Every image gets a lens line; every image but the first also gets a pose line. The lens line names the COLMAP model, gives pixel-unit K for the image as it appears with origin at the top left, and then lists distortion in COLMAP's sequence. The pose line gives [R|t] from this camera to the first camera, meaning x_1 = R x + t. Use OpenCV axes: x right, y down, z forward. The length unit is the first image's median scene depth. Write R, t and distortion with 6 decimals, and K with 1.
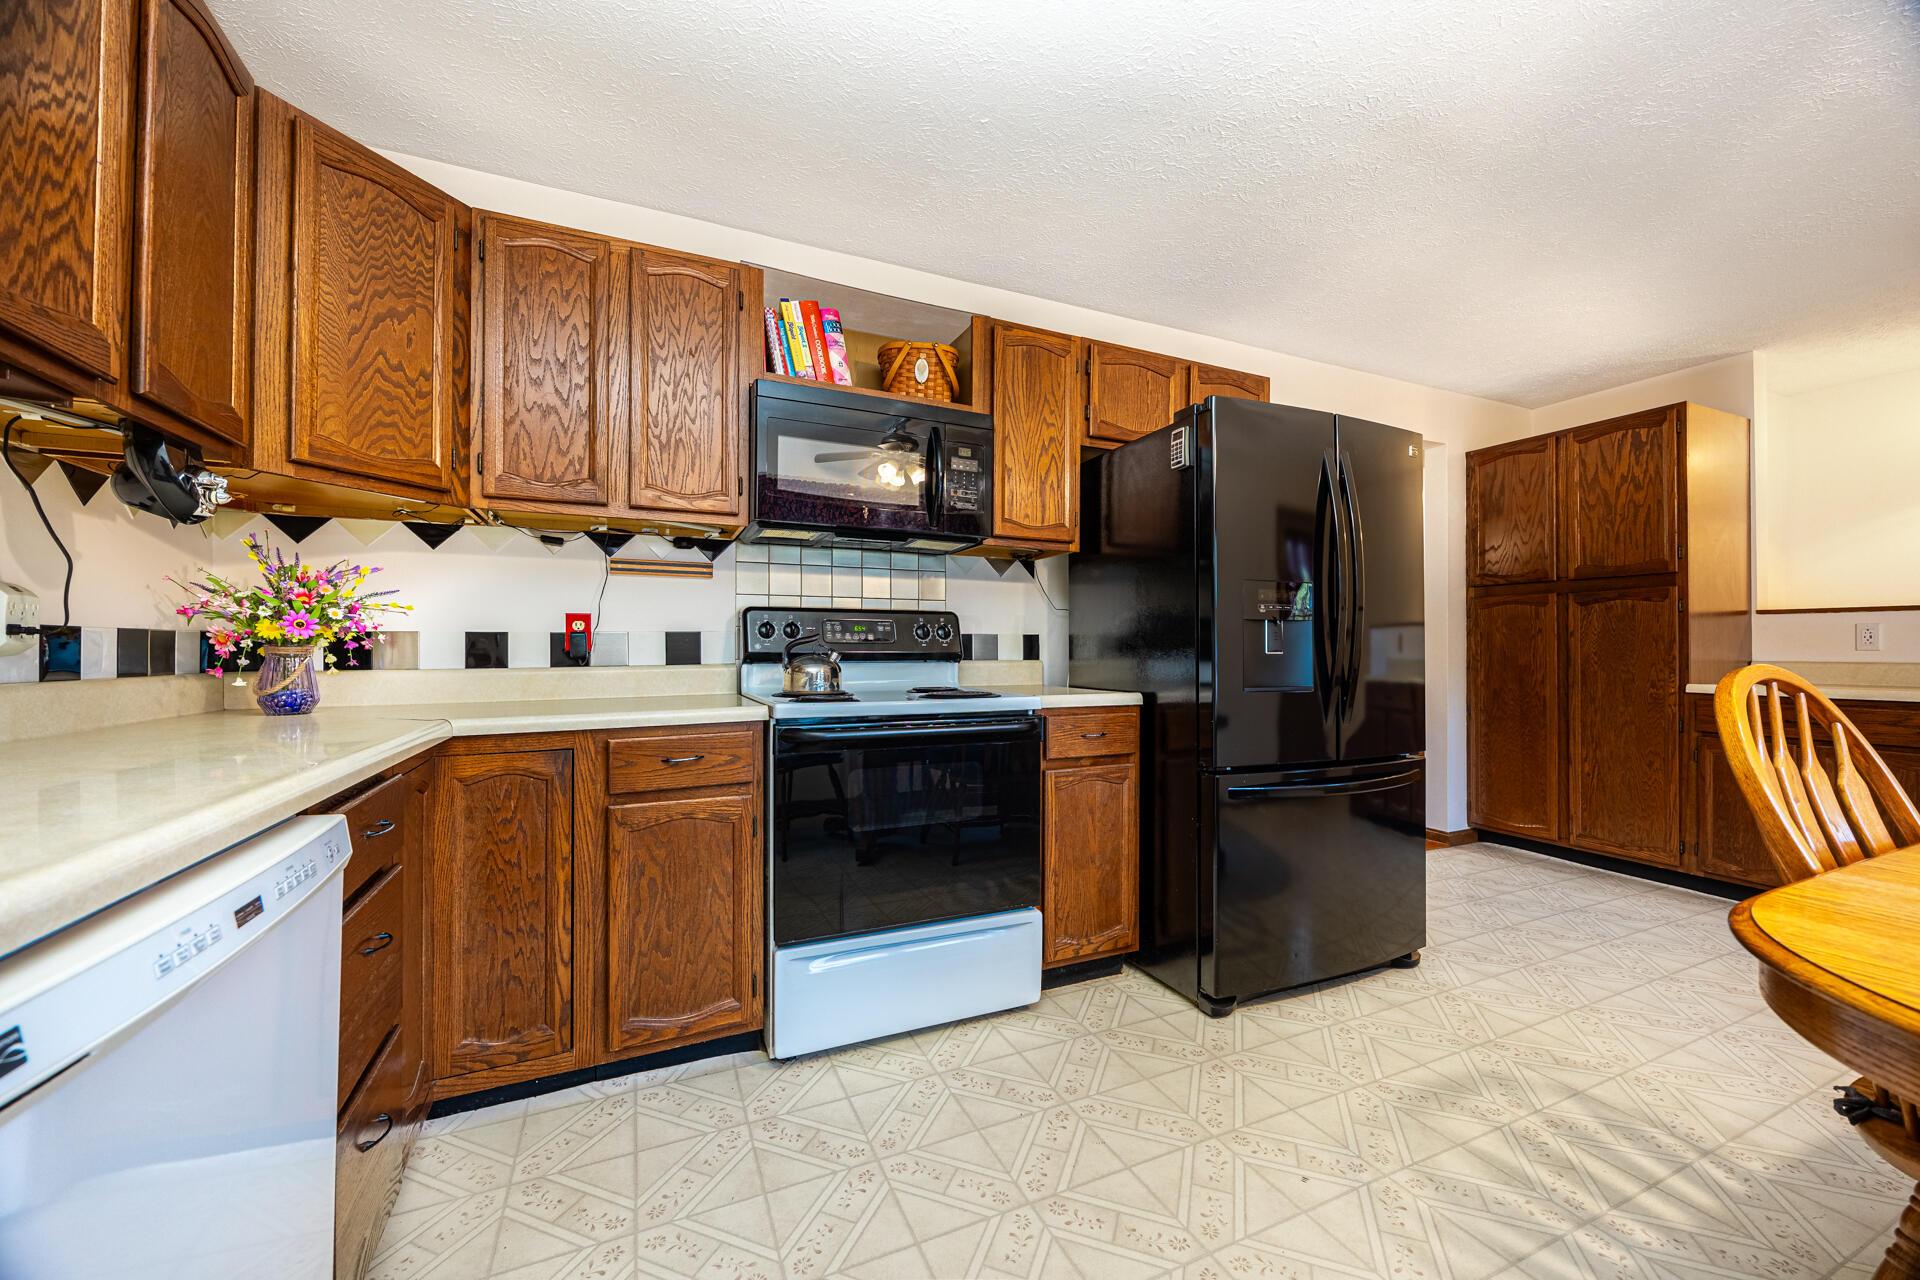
lens RADIAL K [[747.0, 0, 929.6], [0, 747.0, 641.3], [0, 0, 1]] dist [0.001922, -0.000996]
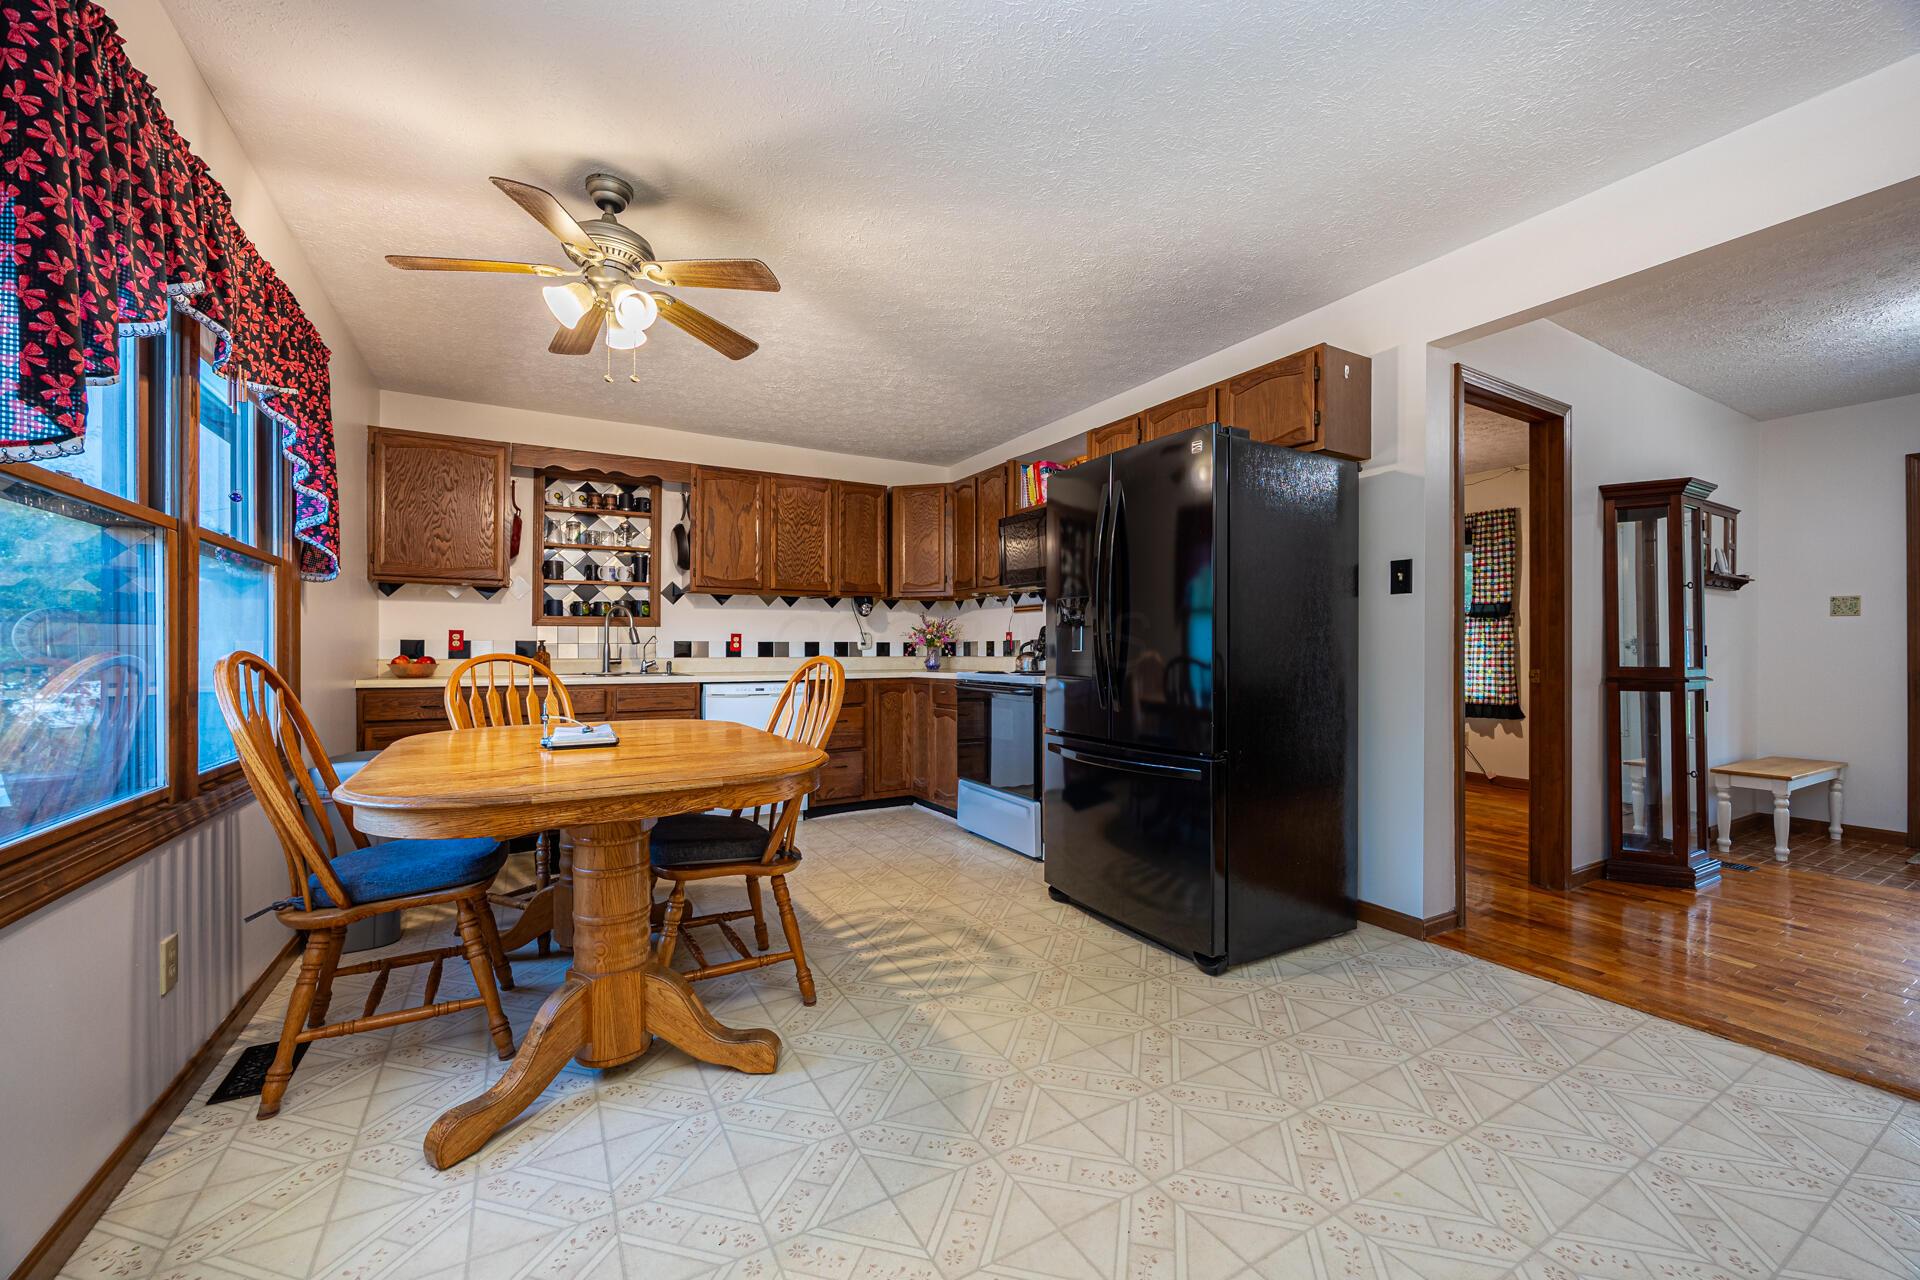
lens RADIAL K [[747.0, 0, 955.5], [0, 747.0, 650.9], [0, 0, 1]] dist [0.001922, -0.000996]
pose [[0.098548, 0.003832, -0.995125, 2.335530], [0.011139, 0.999926, 0.004953, 0.005681], [0.995070, -0.011573, 0.098498, 0.851547]]
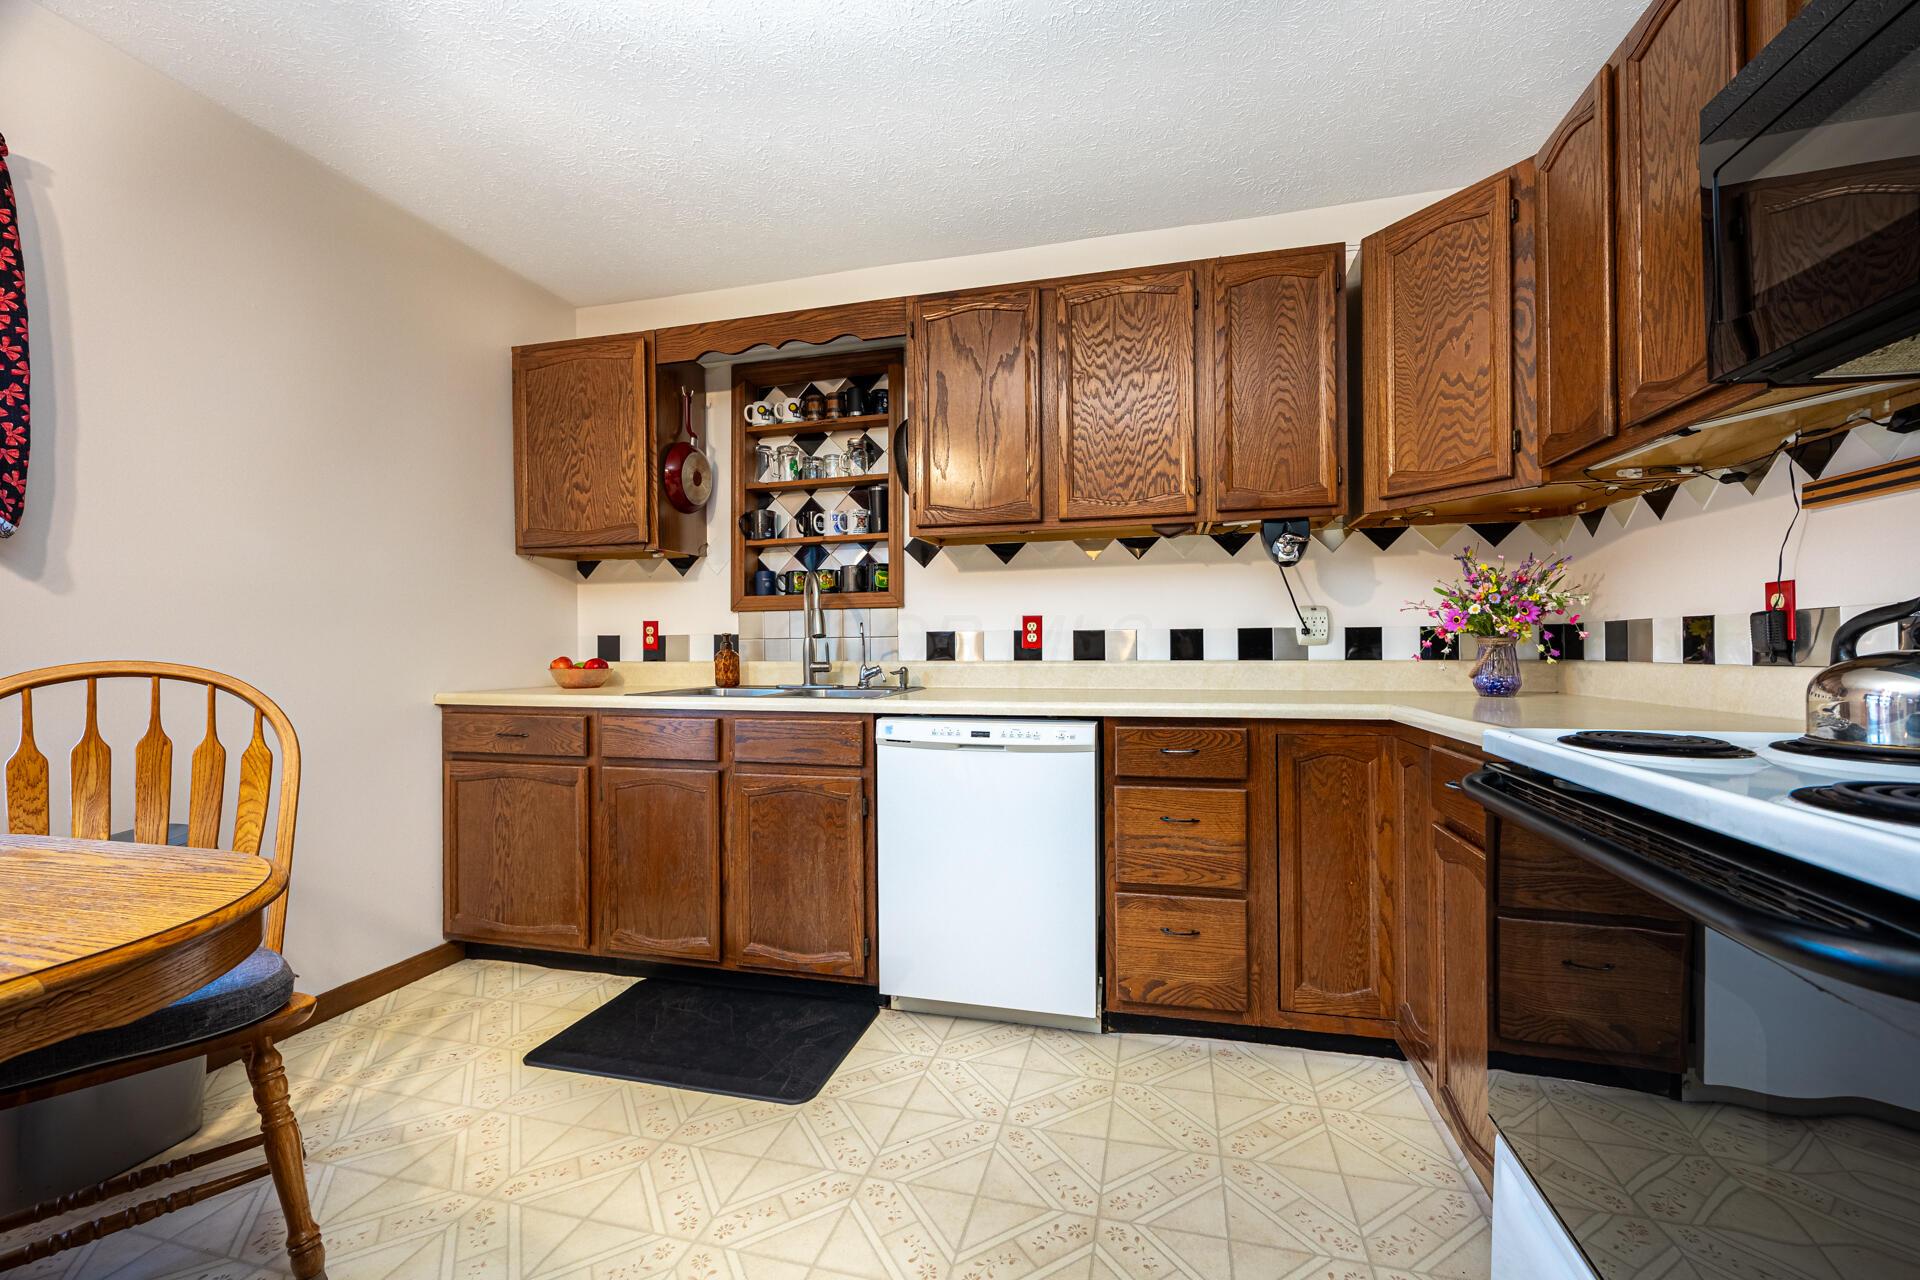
lens RADIAL K [[766.3, 0, 976.5], [0, 766.3, 643.6], [0, 0, 1]] dist [0.000595, 0.000134]
pose [[-0.617027, 0.004495, -0.786929, 0.611837], [0.016345, 0.999841, -0.007105, 0.009513], [0.786772, -0.017246, -0.617003, 1.181655]]
